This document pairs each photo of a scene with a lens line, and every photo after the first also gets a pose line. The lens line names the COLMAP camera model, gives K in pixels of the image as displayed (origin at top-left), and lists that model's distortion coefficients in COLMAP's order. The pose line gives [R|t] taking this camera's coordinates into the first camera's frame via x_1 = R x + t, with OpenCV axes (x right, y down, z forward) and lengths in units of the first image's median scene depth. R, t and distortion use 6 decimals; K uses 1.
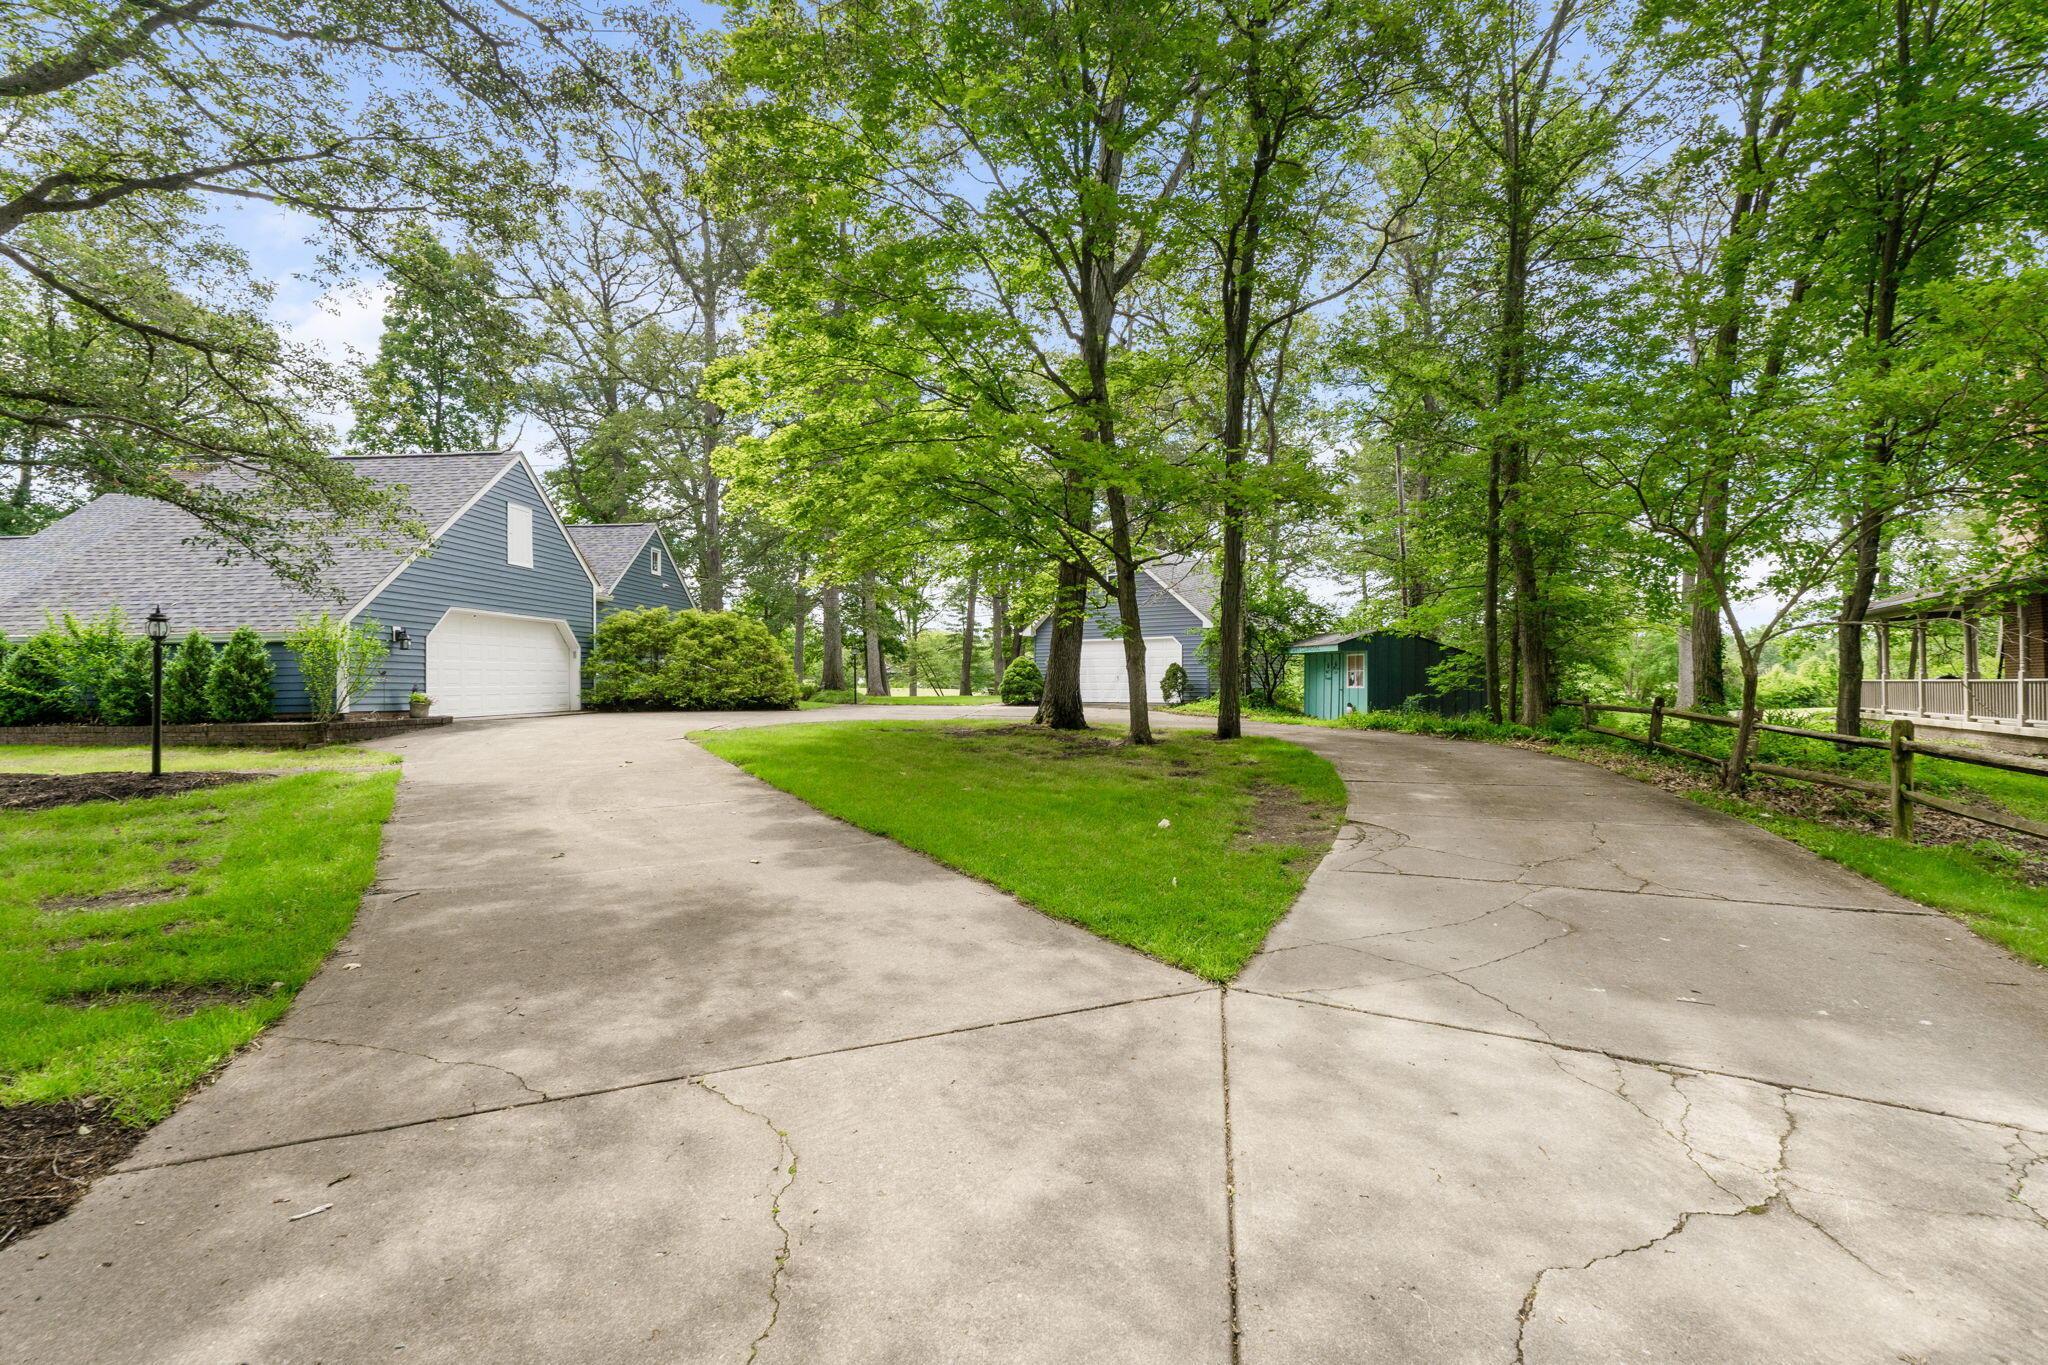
lens RADIAL K [[870.3, 0, 1030.2], [0, 870.3, 670.4], [0, 0, 1]] dist [-0.007625, 0.000702]
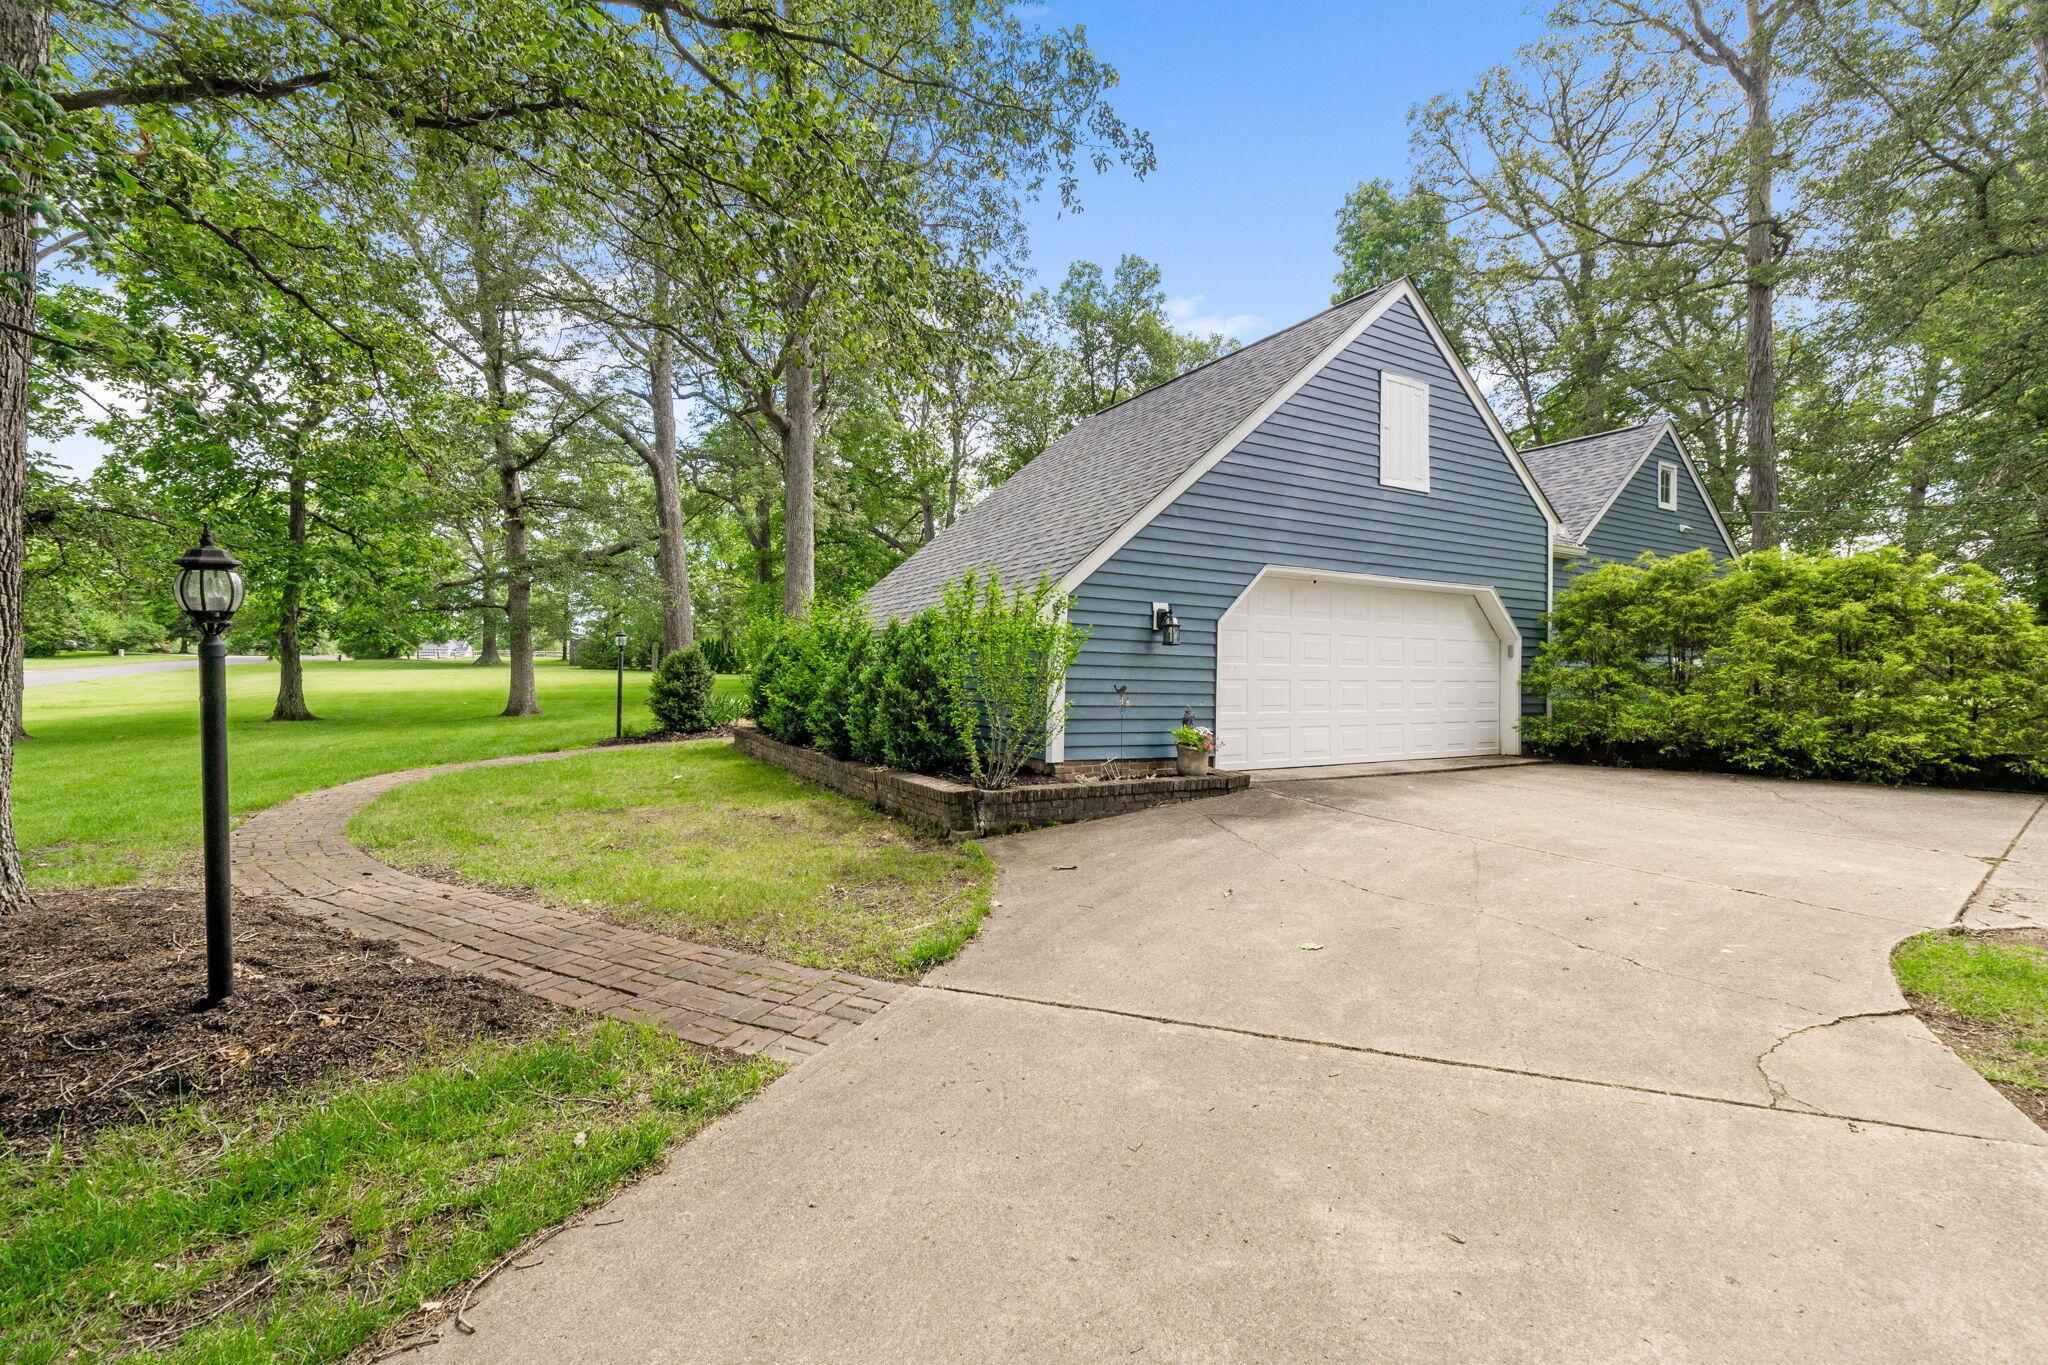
lens RADIAL K [[870.3, 0, 1032.0], [0, 870.3, 670.9], [0, 0, 1]] dist [-0.007625, 0.000702]
pose [[0.528229, 0.011990, -0.849017, -0.216959], [-0.007283, 0.999927, 0.009590, -0.008640], [0.849070, 0.001118, 0.528278, 0.449319]]
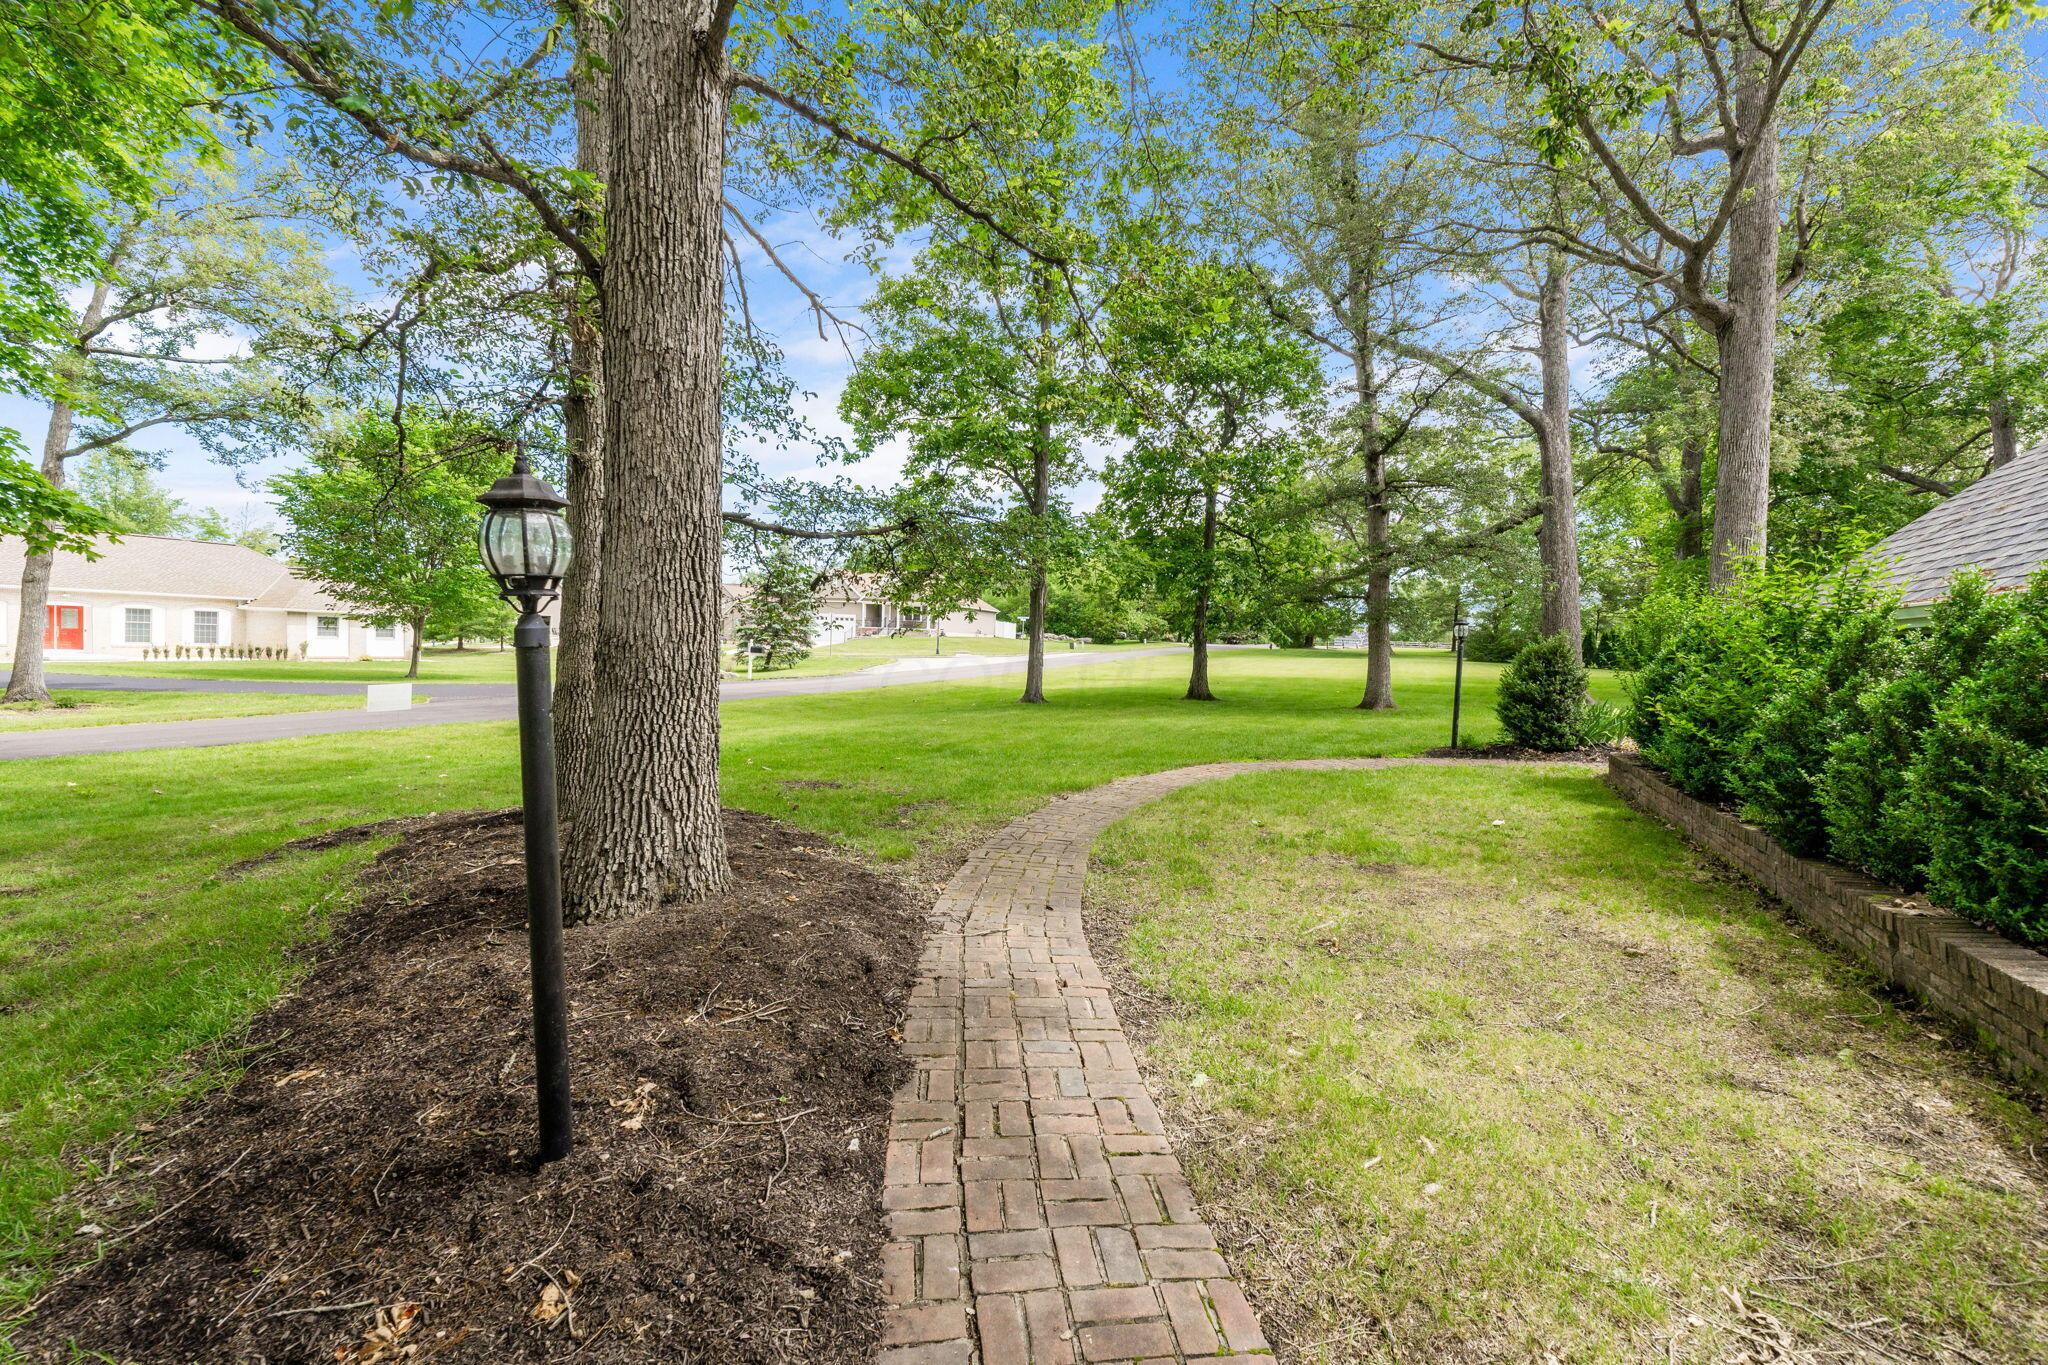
lens RADIAL K [[870.3, 0, 1021.3], [0, 870.3, 681.3], [0, 0, 1]] dist [-0.007625, 0.000702]
pose [[-0.389563, 0.034397, -0.920357, -0.332073], [-0.022900, 0.998632, 0.047015, -0.010429], [0.920715, 0.039392, -0.388242, 0.490188]]
